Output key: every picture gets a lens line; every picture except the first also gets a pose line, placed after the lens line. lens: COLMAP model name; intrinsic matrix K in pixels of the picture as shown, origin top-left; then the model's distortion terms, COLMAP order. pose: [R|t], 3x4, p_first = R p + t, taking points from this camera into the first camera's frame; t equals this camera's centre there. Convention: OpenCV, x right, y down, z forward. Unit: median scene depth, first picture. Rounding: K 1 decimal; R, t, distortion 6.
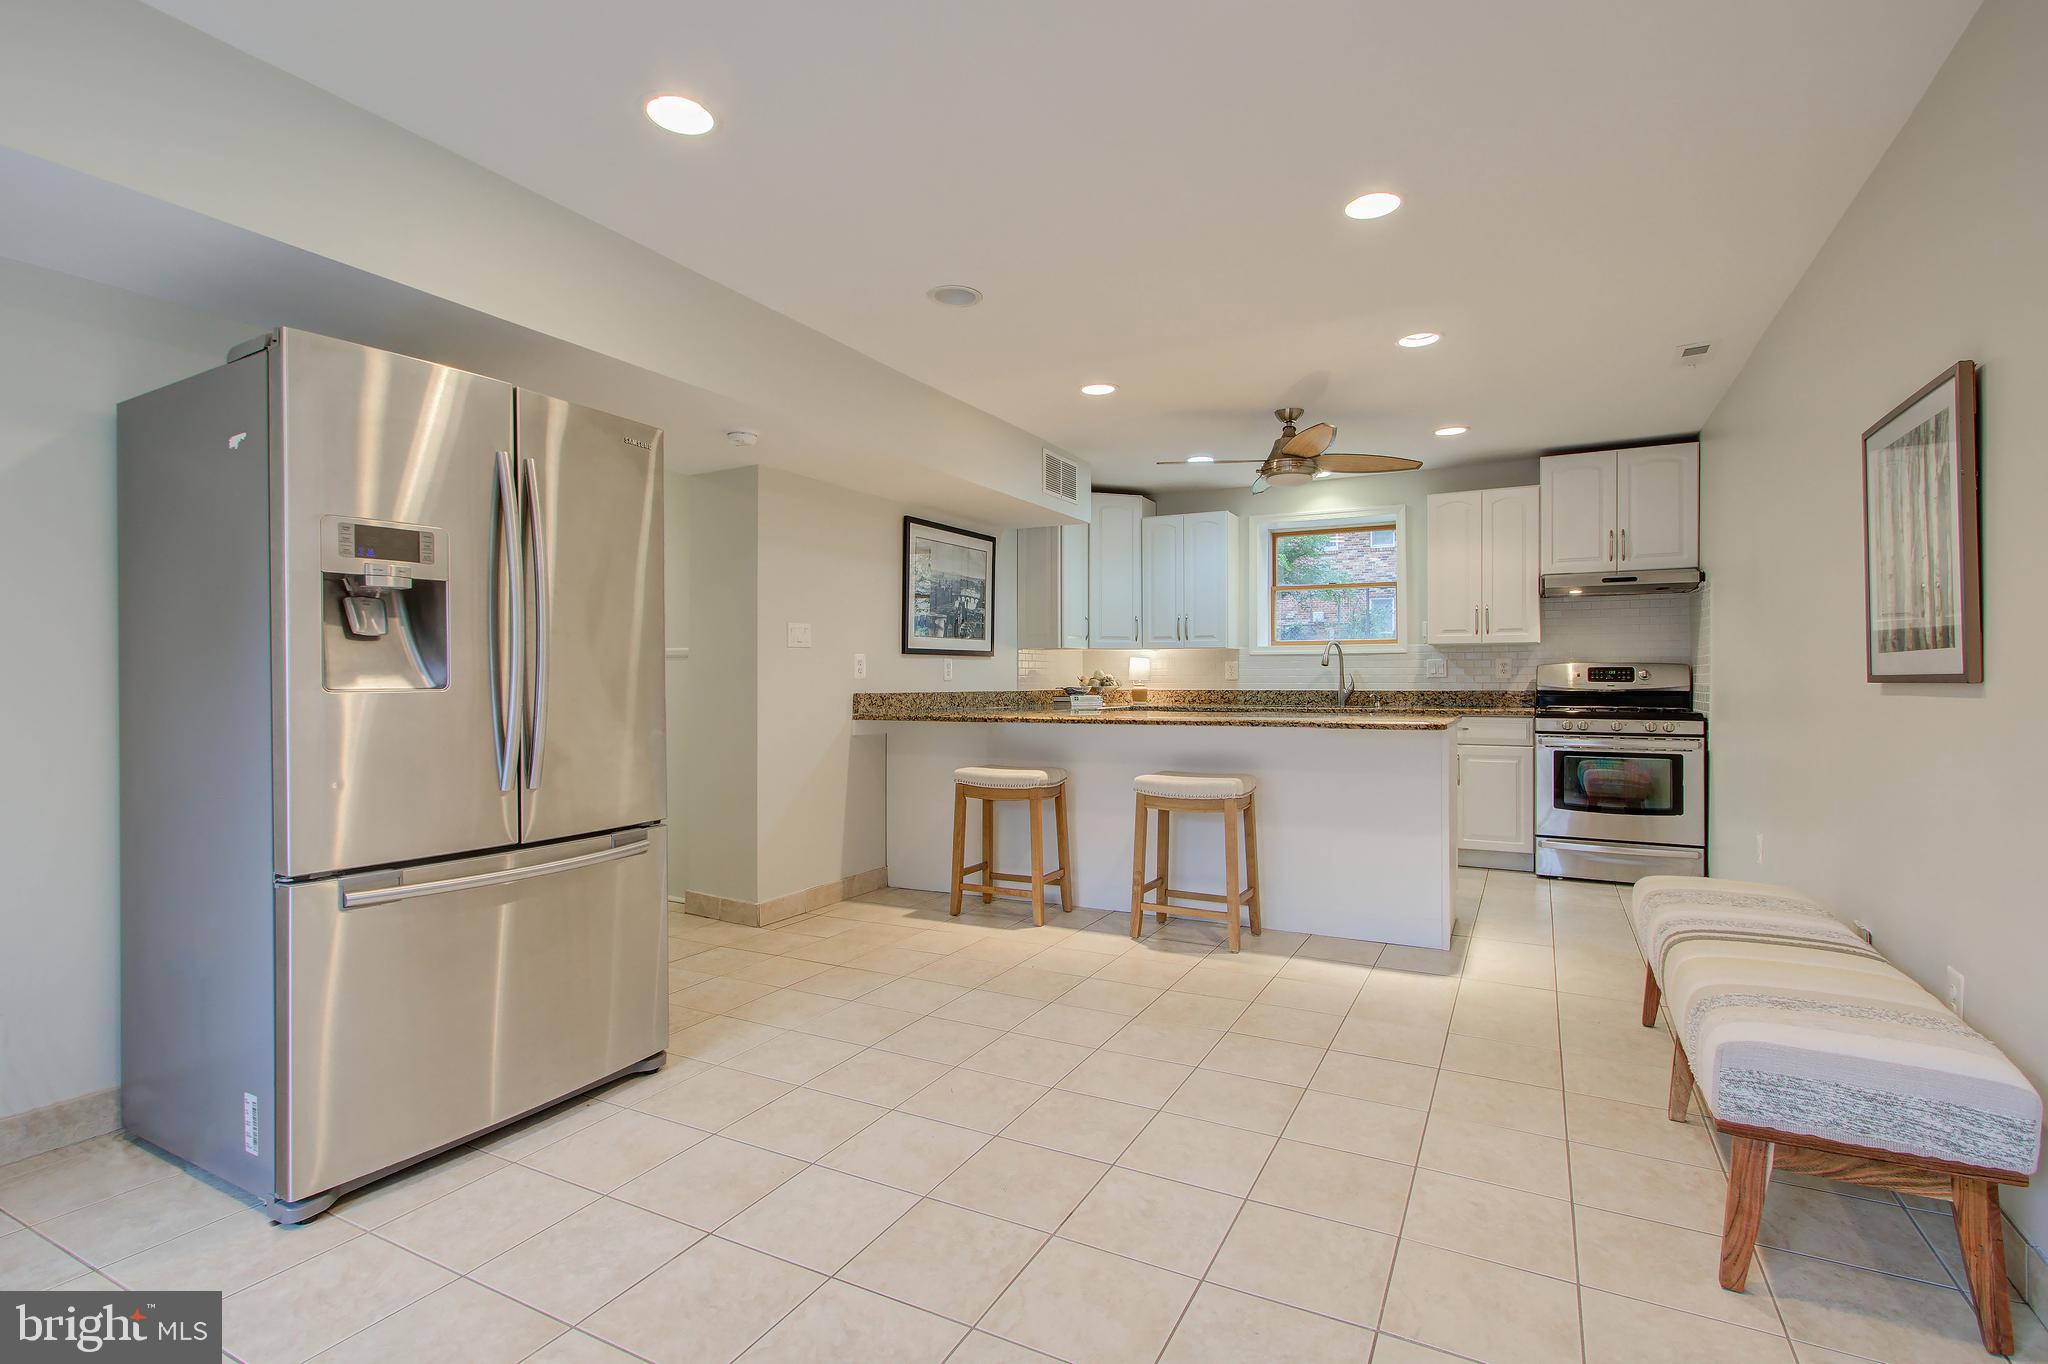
lens RADIAL K [[940.5, 0, 1028.9], [0, 940.5, 682.8], [0, 0, 1]] dist [0.006187, 0.000229]
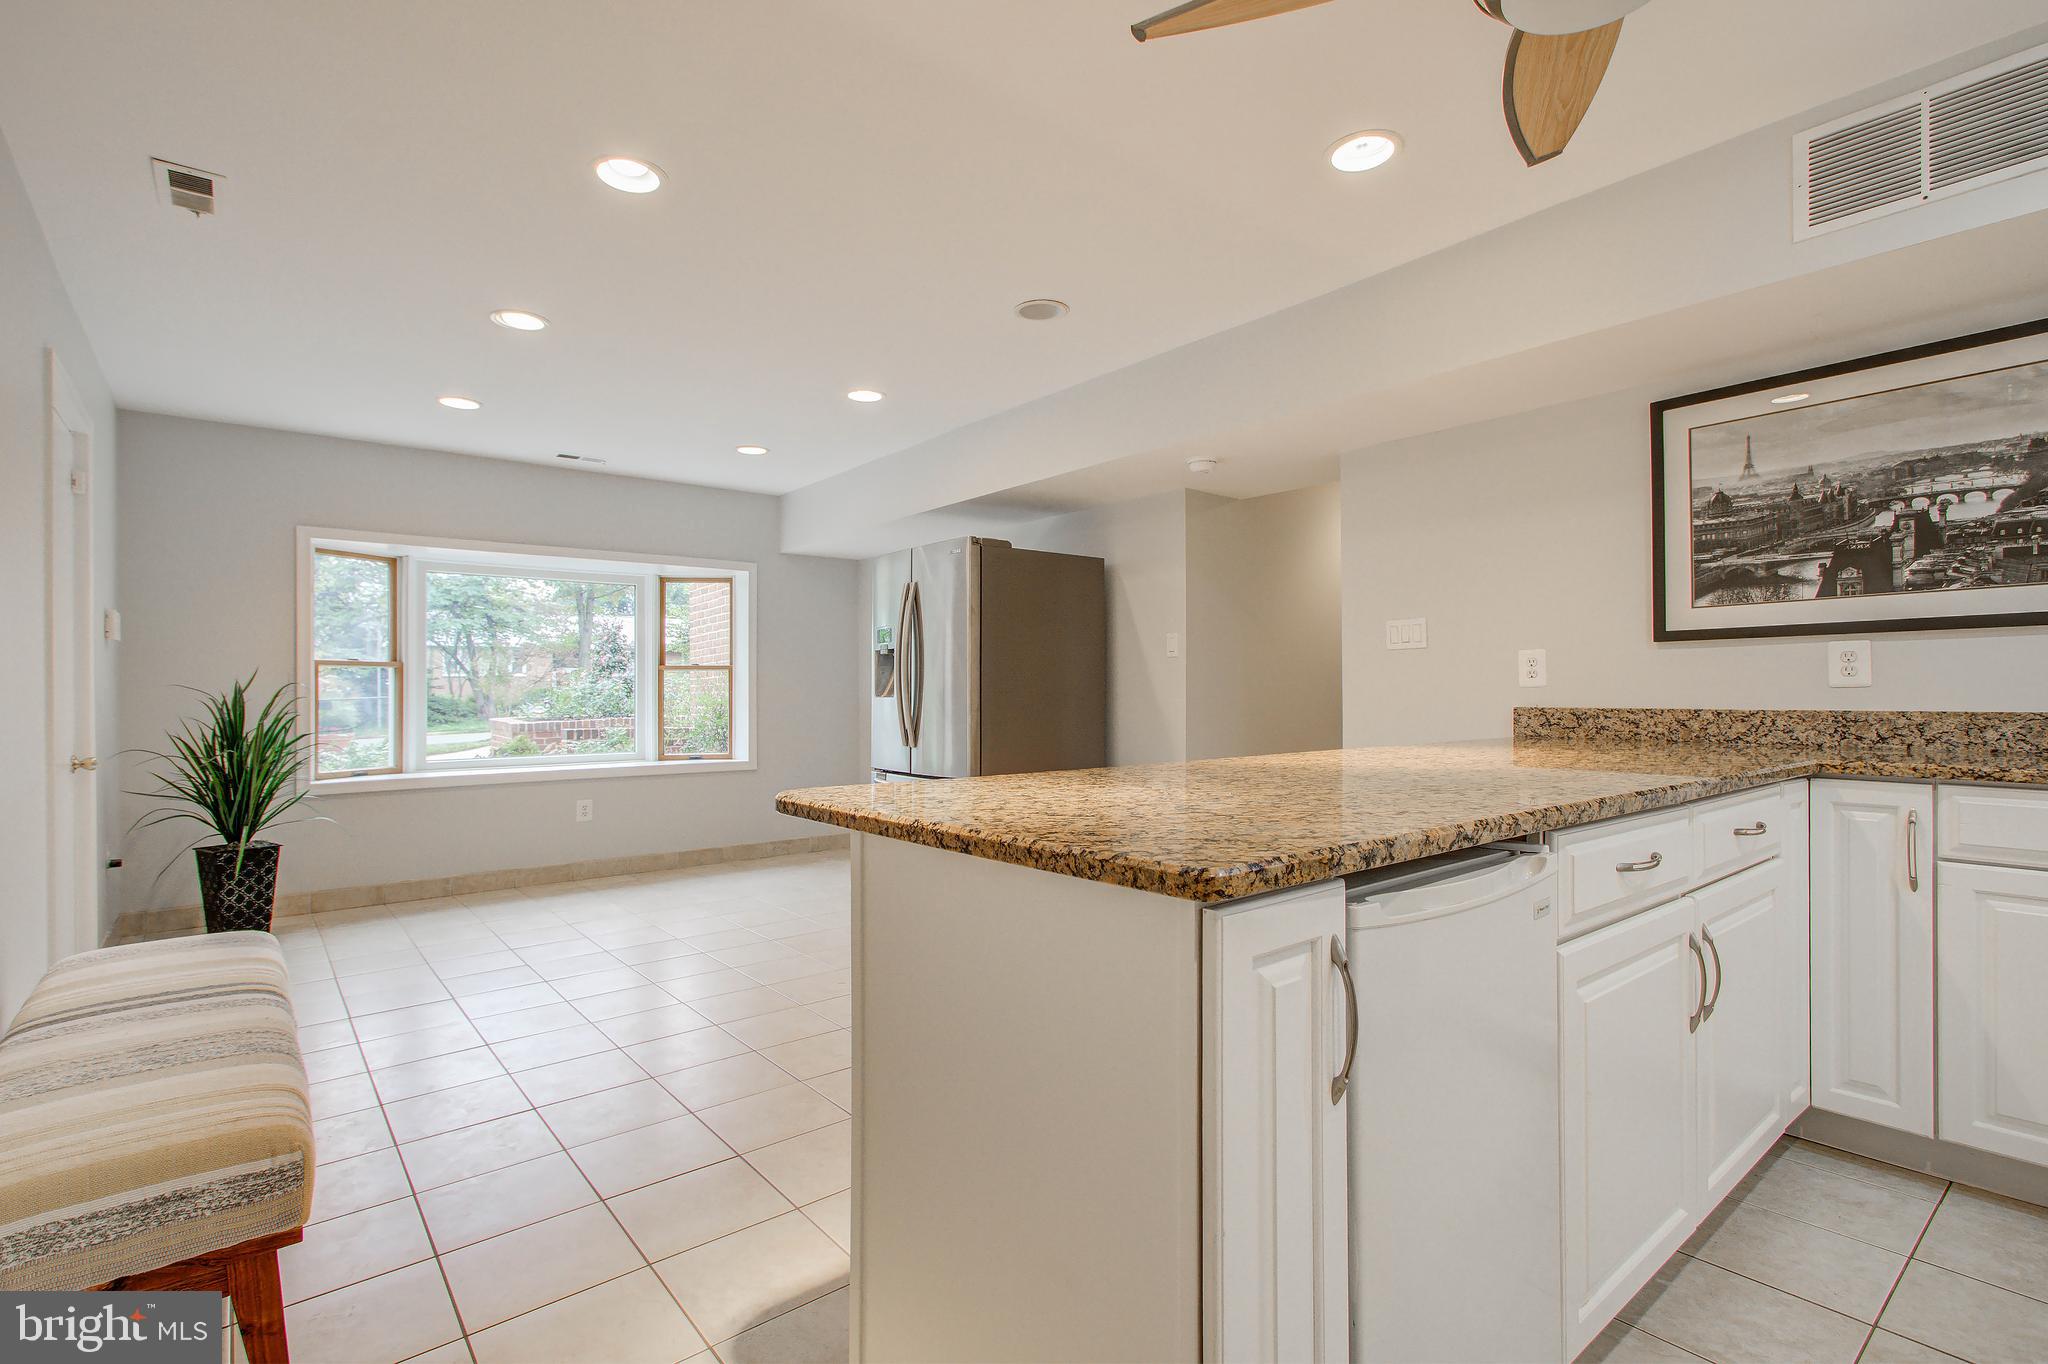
lens RADIAL K [[940.5, 0, 1028.9], [0, 940.5, 682.8], [0, 0, 1]] dist [0.006187, 0.000229]
pose [[-0.360692, -0.007140, -0.932658, 0.510099], [0.000349, 0.999970, -0.007791, -0.001032], [0.932685, -0.003136, -0.360678, 0.791554]]
